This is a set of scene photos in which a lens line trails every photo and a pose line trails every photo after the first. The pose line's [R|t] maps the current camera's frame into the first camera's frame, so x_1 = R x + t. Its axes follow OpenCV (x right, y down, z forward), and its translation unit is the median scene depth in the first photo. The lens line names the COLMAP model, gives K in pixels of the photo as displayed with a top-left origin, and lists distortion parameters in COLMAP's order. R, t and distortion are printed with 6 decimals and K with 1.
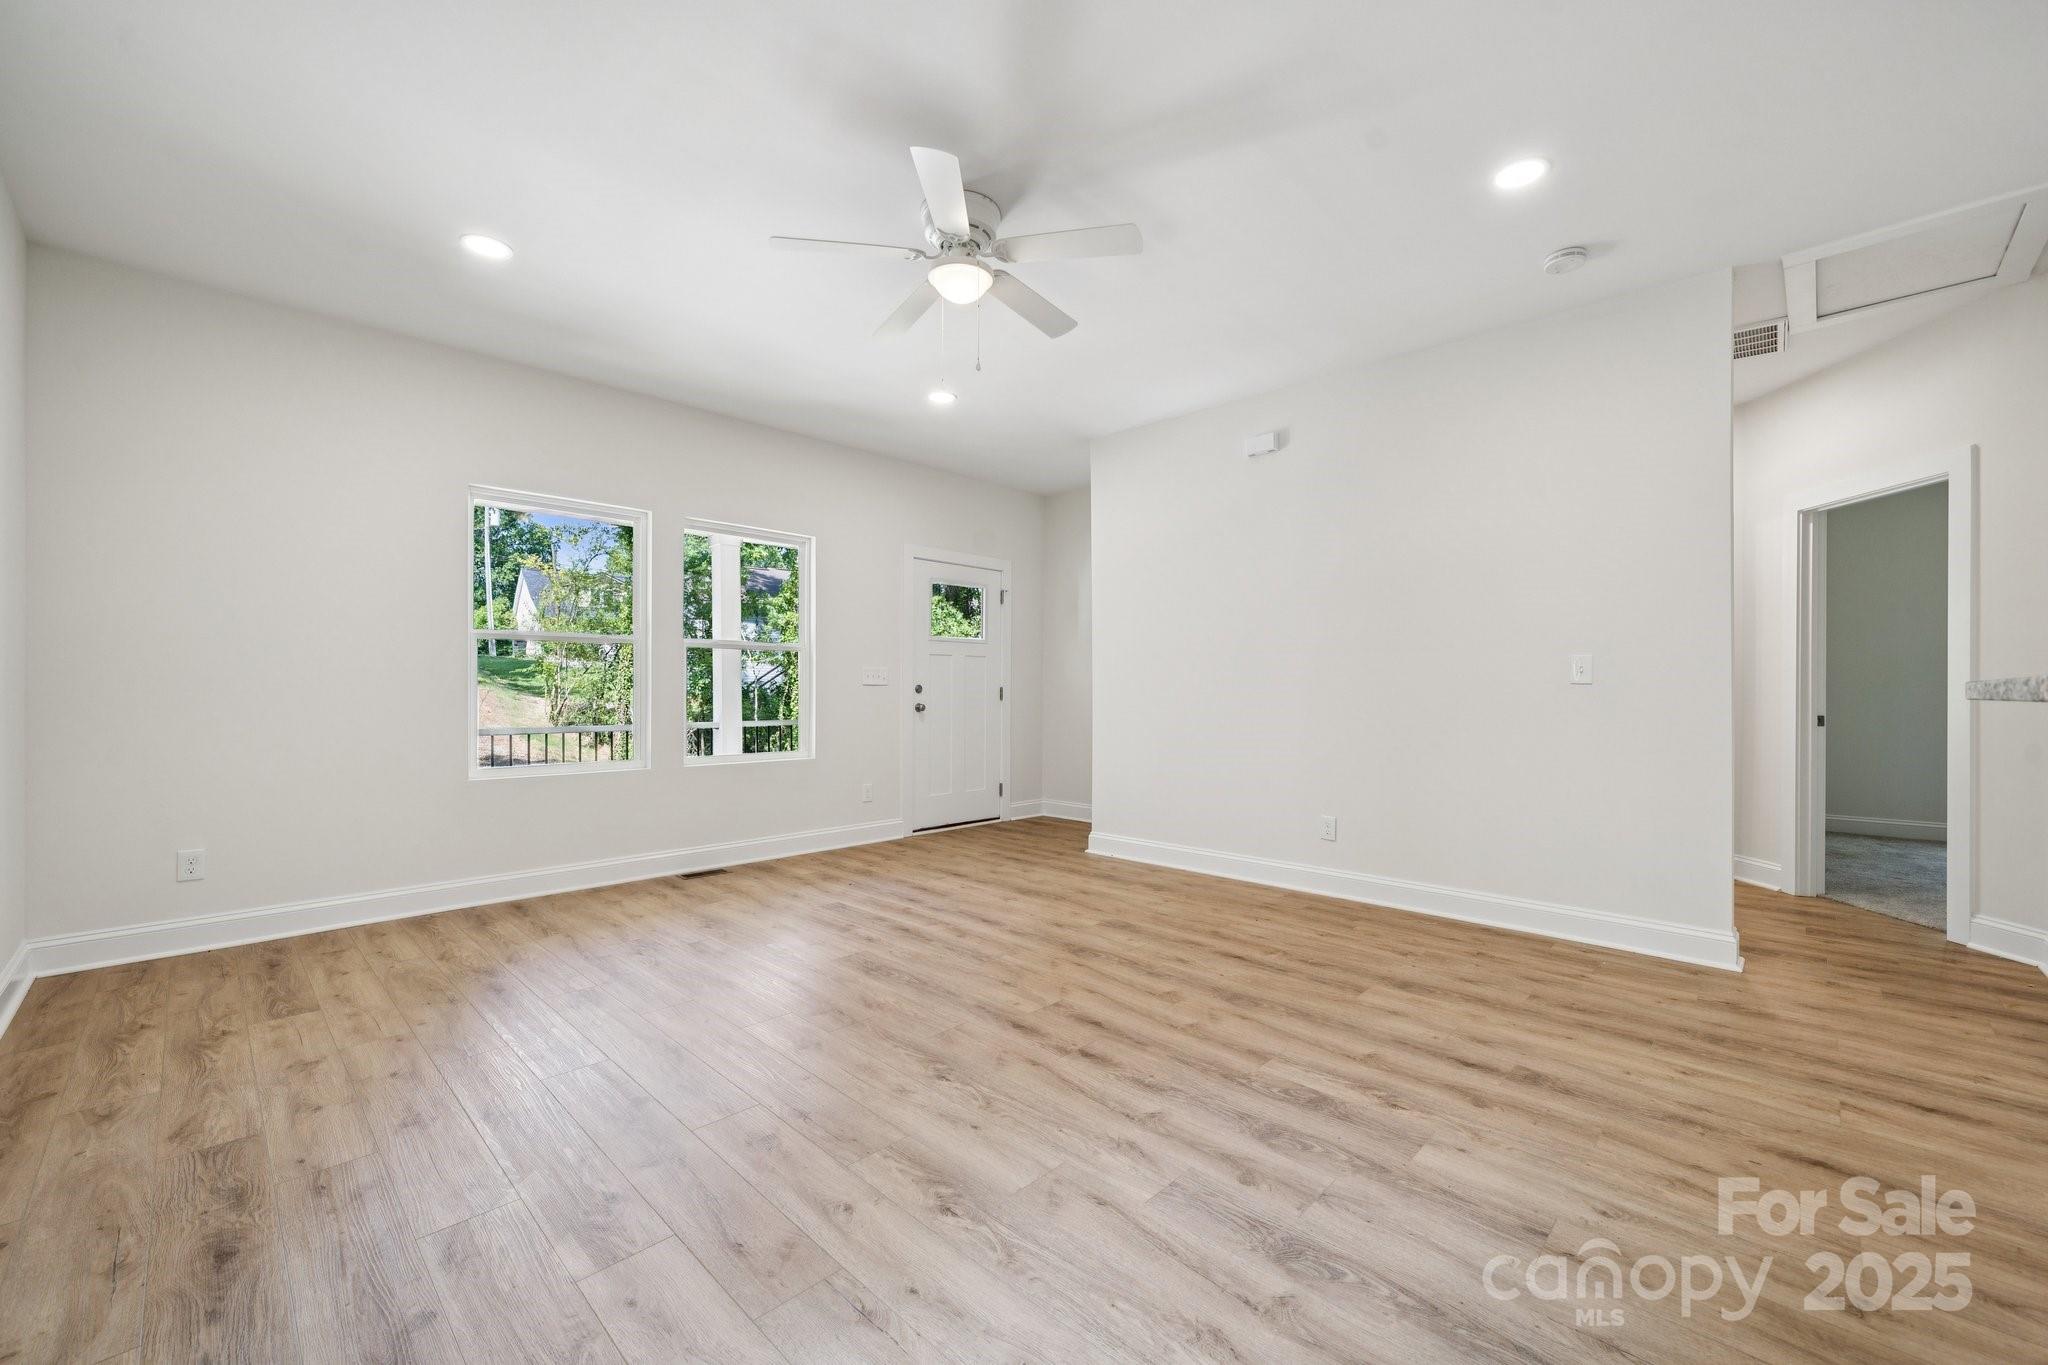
lens RADIAL K [[831.5, 0, 1039.5], [0, 831.5, 672.7], [0, 0, 1]] dist [0.003330, 0.000394]
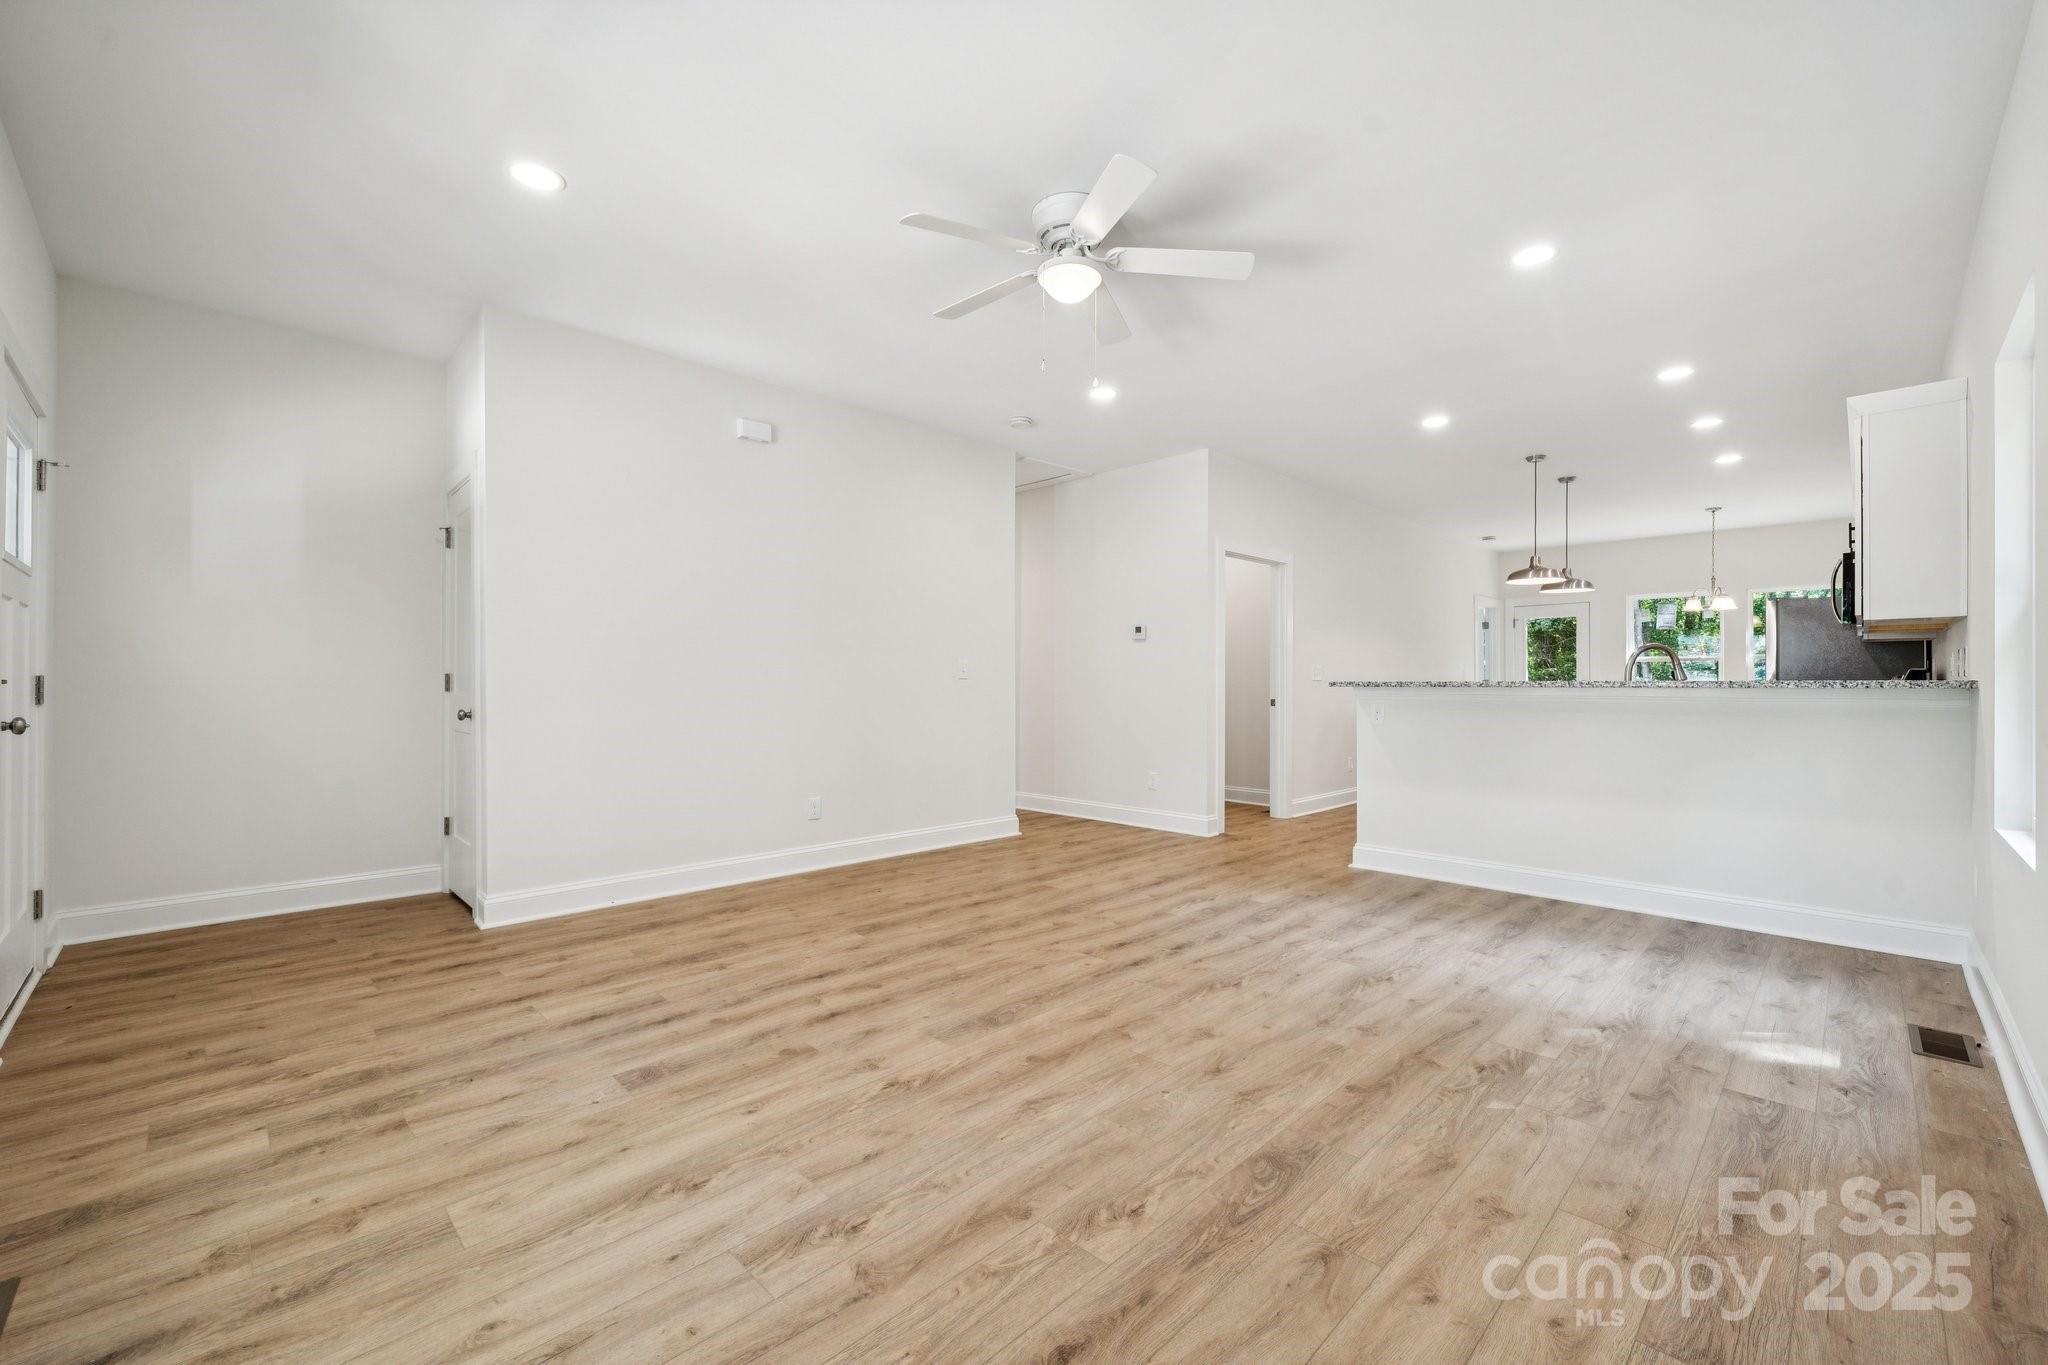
lens RADIAL K [[831.5, 0, 1042.1], [0, 831.5, 674.6], [0, 0, 1]] dist [0.003330, 0.000394]
pose [[0.000830, 0.011267, 0.999936, -1.029909], [-0.023713, 0.999656, -0.011244, 0.018755], [-0.999718, -0.023702, 0.001097, 0.954010]]
